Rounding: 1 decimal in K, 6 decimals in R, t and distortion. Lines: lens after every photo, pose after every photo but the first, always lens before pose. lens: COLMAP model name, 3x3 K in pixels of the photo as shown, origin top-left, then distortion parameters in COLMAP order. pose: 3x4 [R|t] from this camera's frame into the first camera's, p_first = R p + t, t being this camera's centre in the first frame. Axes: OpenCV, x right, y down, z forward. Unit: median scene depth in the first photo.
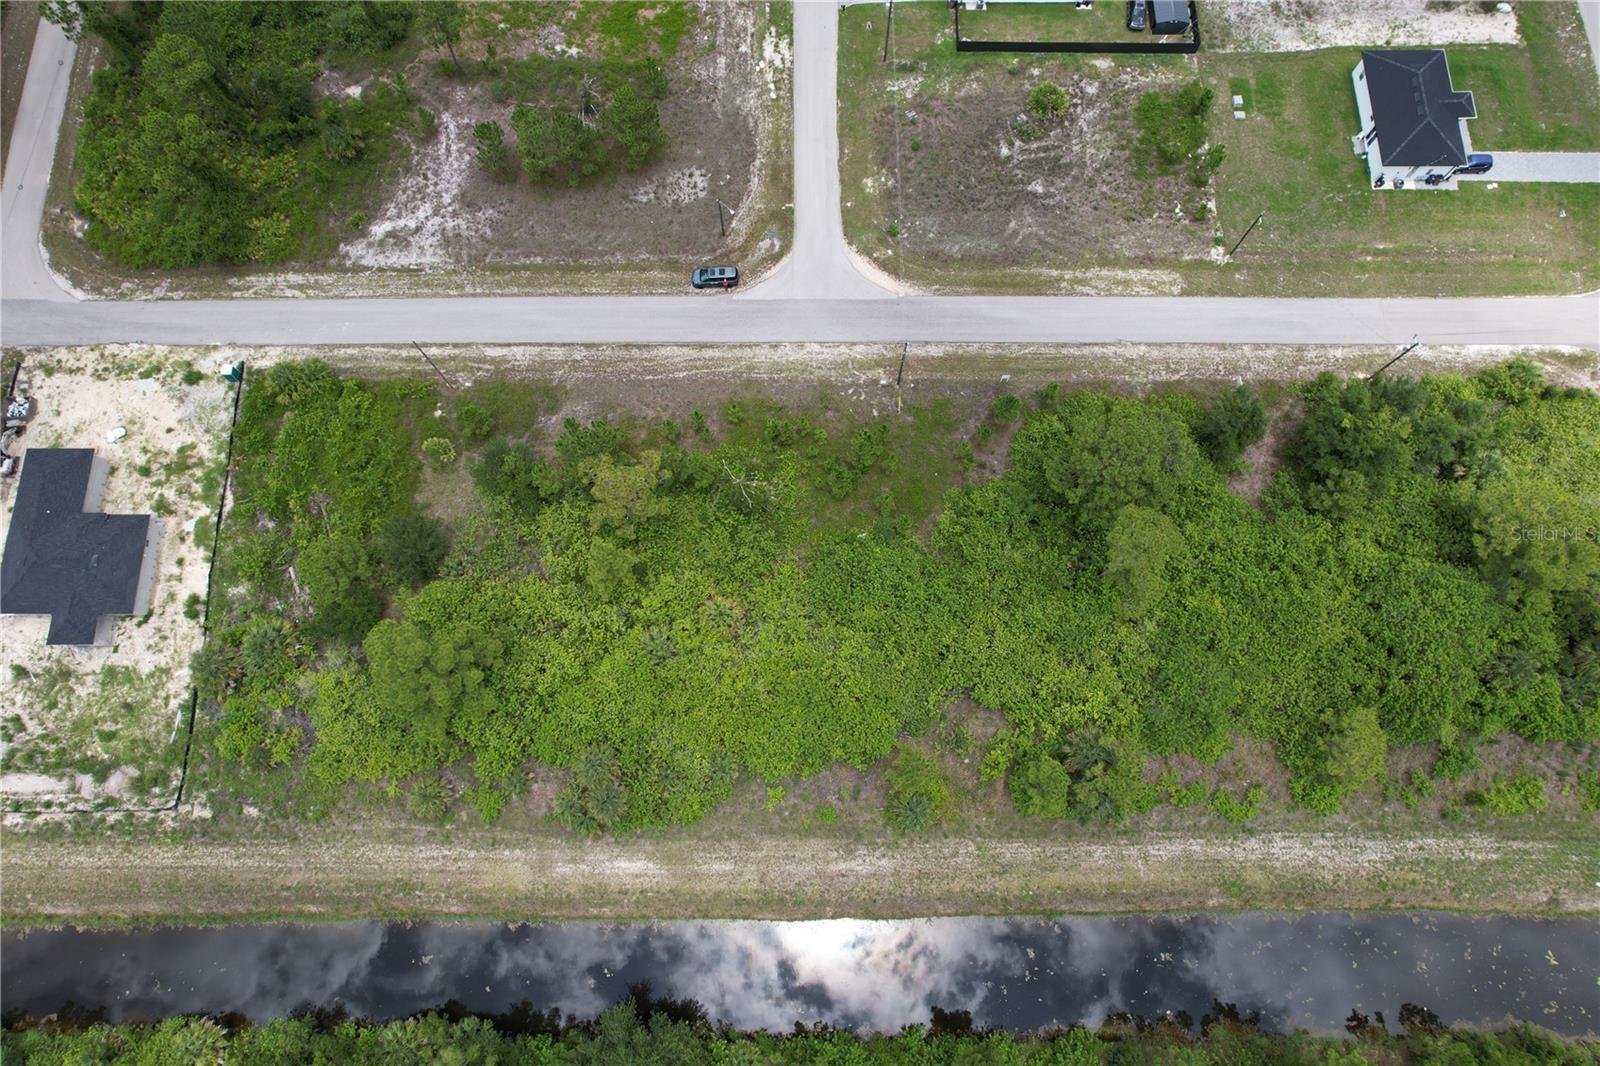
lens RADIAL K [[1025.8, 0, 810.3], [0, 1025.8, 526.8], [0, 0, 1]] dist [-0.078903, 0.070974]
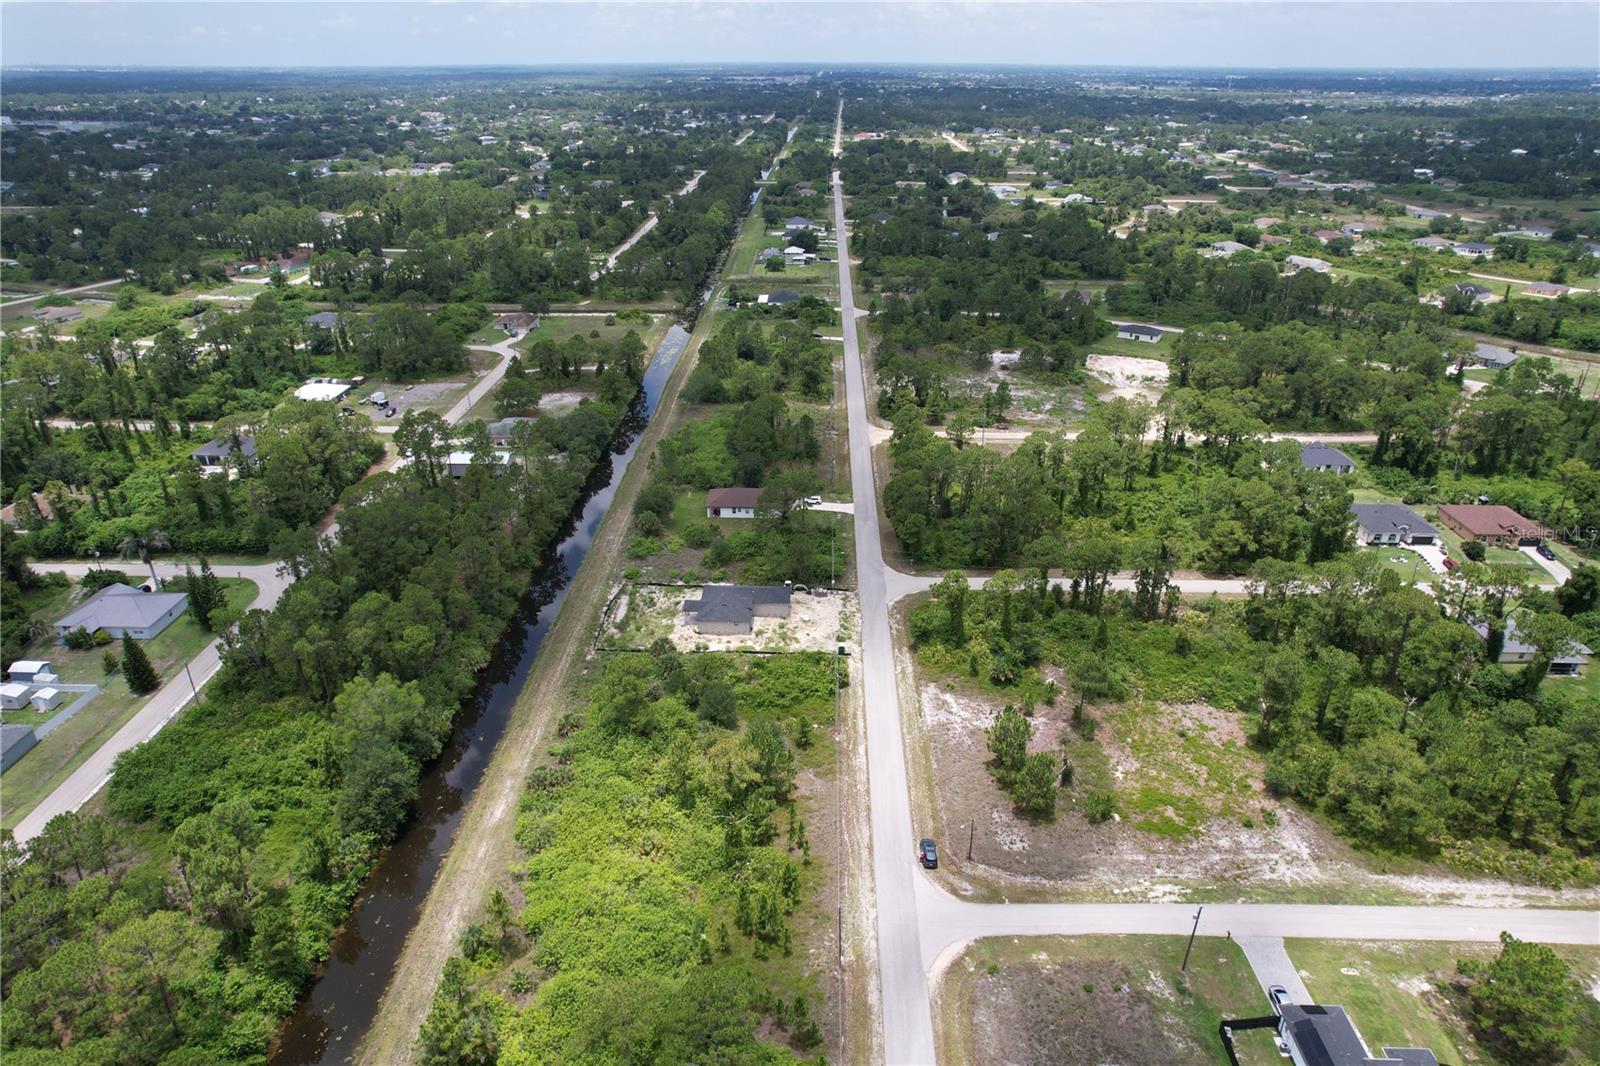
lens RADIAL K [[1025.8, 0, 799.6], [0, 1025.8, 535.4], [0, 0, 1]] dist [-0.078903, 0.070974]
pose [[-0.025145, 0.428004, -0.903427, 0.893145], [-0.964209, 0.228224, 0.134959, -0.356916], [0.263947, 0.874486, 0.406947, 0.111563]]
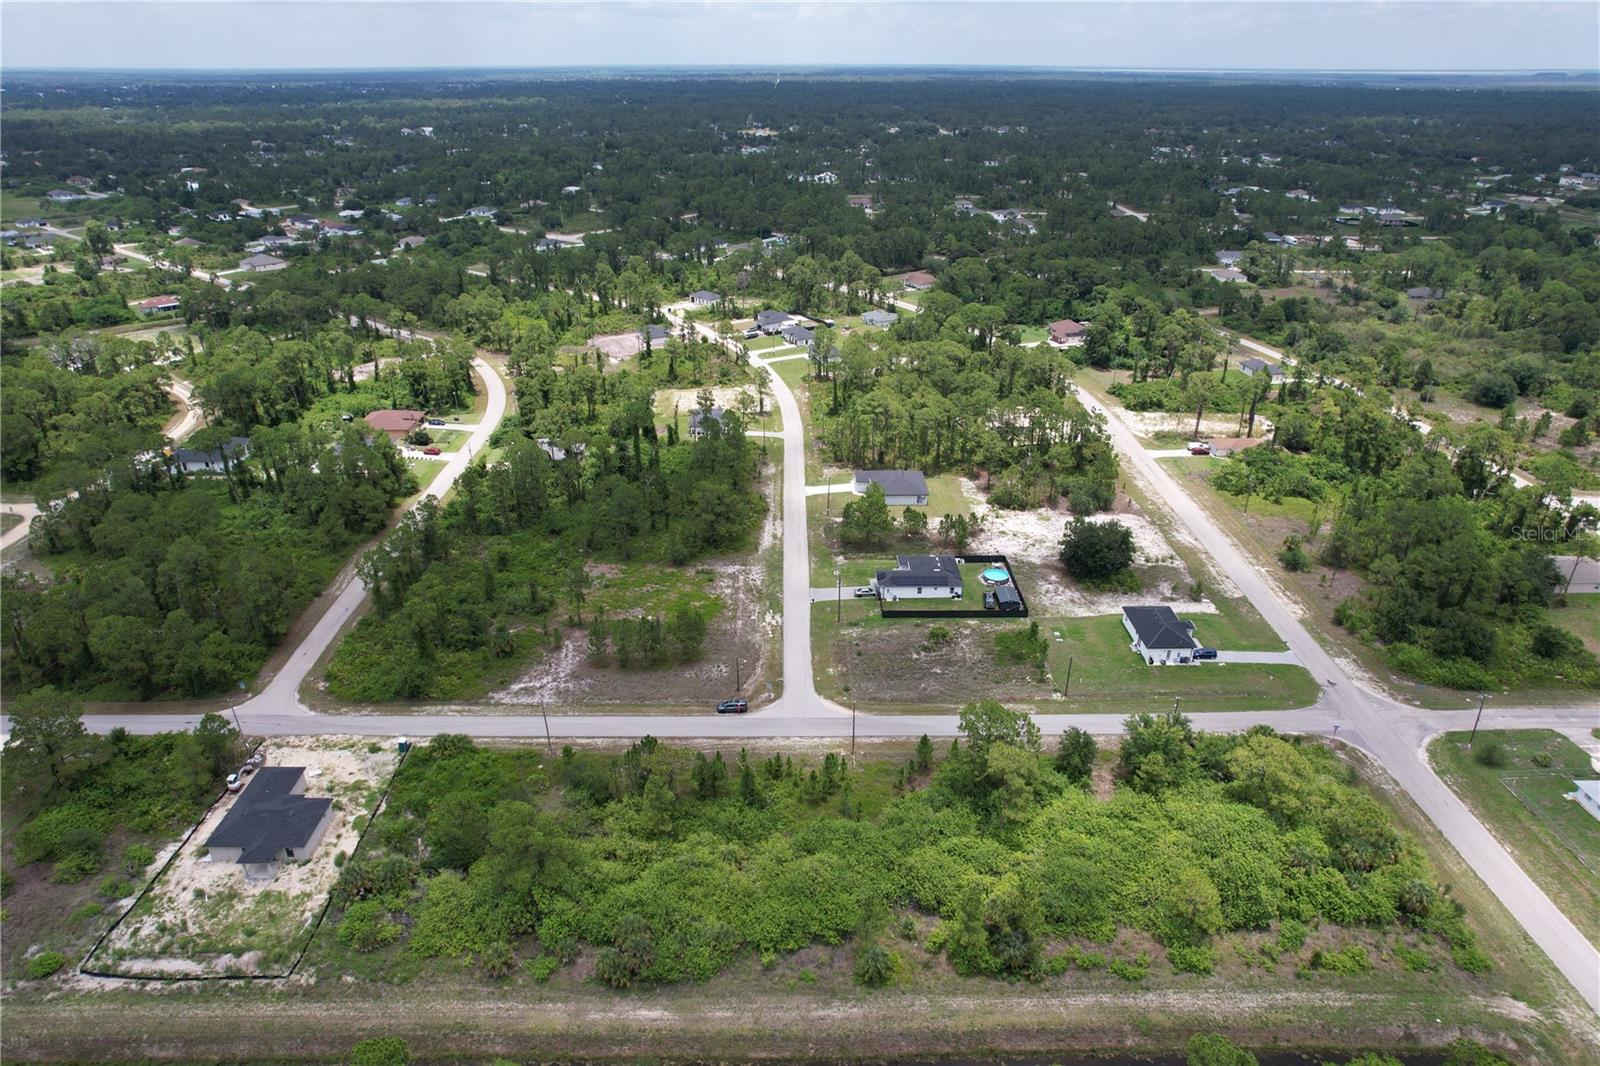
lens RADIAL K [[1025.8, 0, 803.5], [0, 1025.8, 528.3], [0, 0, 1]] dist [-0.078903, 0.070974]
pose [[0.999932, -0.000704, 0.011673, -0.003634], [0.009326, 0.650218, -0.759690, 0.770870], [-0.007055, 0.759747, 0.650180, -0.214251]]
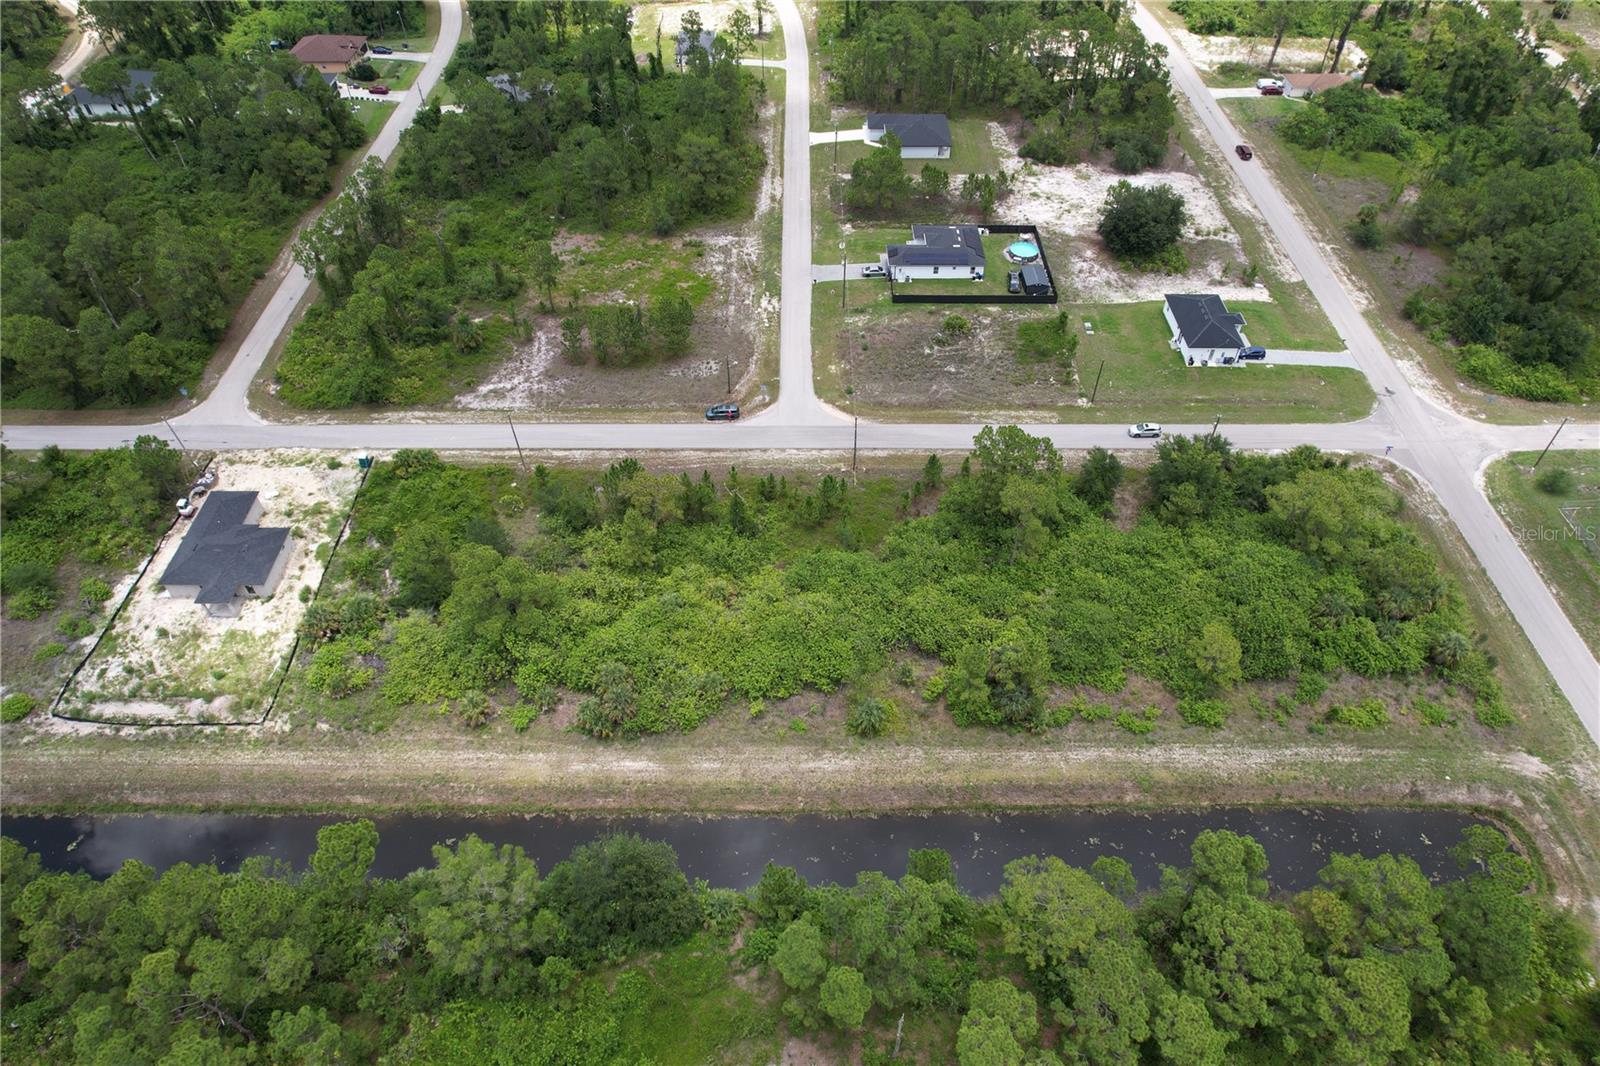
lens RADIAL K [[1025.8, 0, 804.7], [0, 1025.8, 532.7], [0, 0, 1]] dist [-0.078903, 0.070974]
pose [[0.999999, 0.001093, -0.000641, 0.020774], [-0.001266, 0.880187, -0.474625, 0.577030], [0.000045, 0.474626, 0.880188, -0.158459]]
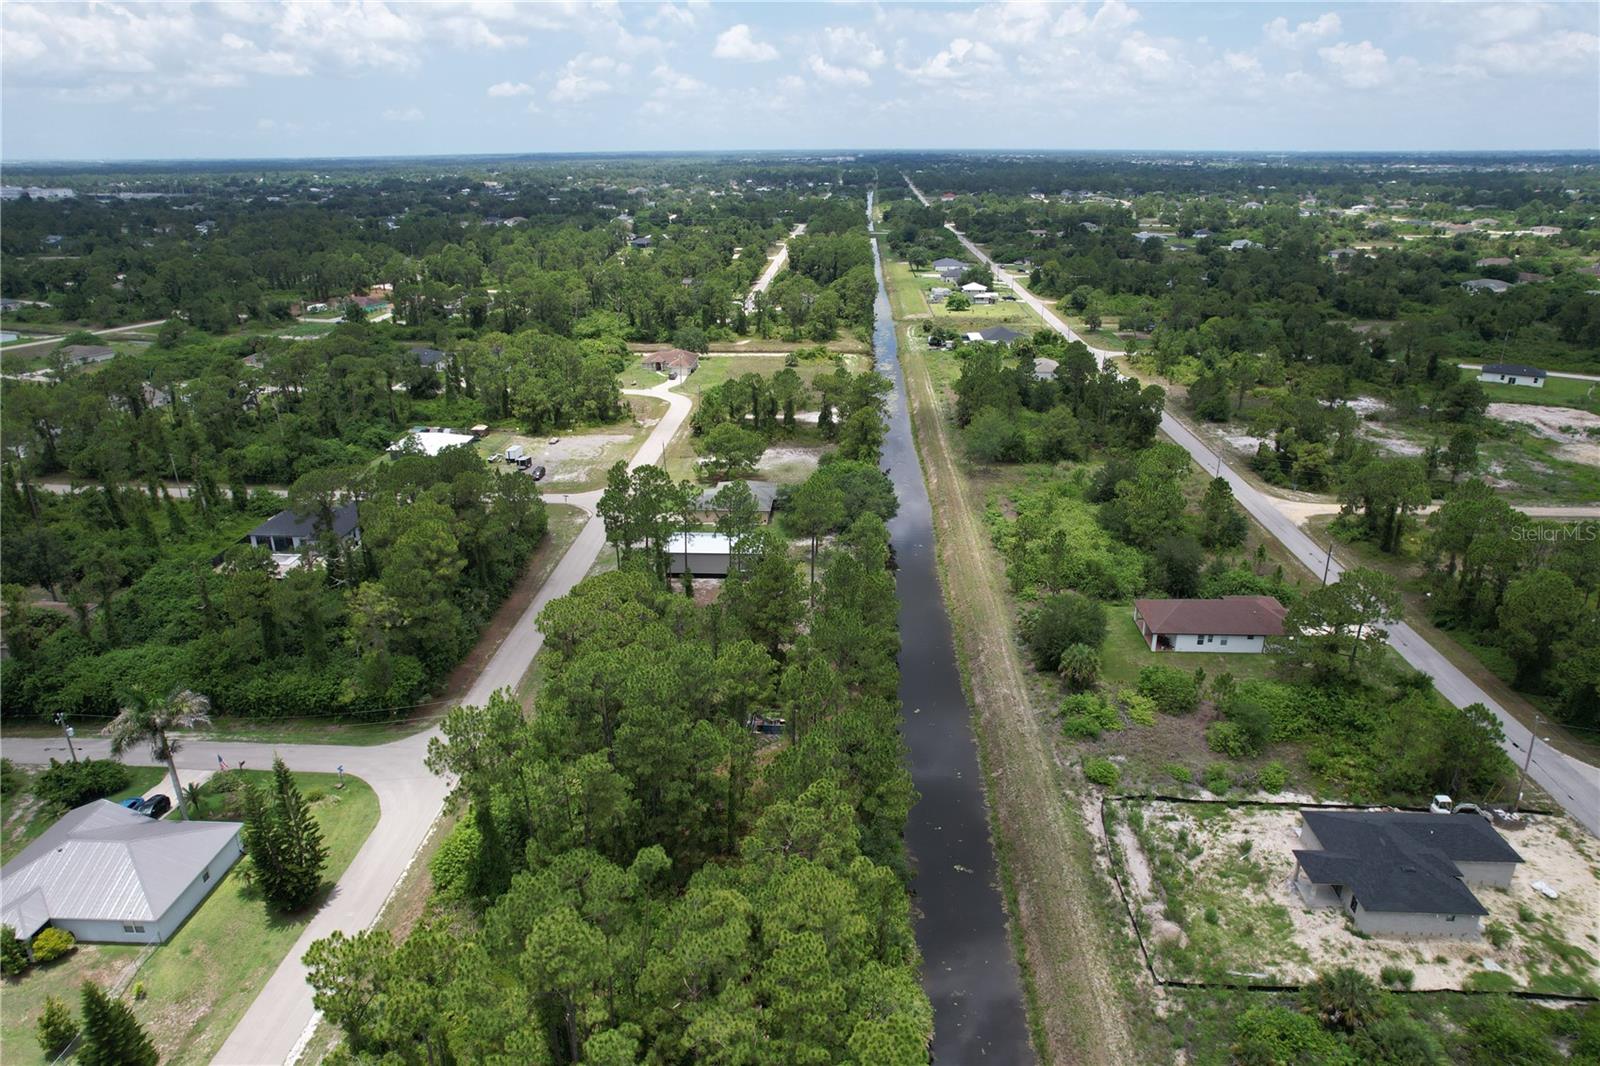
lens RADIAL K [[1025.8, 0, 793.4], [0, 1025.8, 532.1], [0, 0, 1]] dist [-0.078903, 0.070974]
pose [[-0.057201, 0.354223, -0.933410, 0.036714], [-0.960498, 0.235517, 0.148238, 0.317356], [0.272343, 0.905018, 0.326759, 0.261448]]
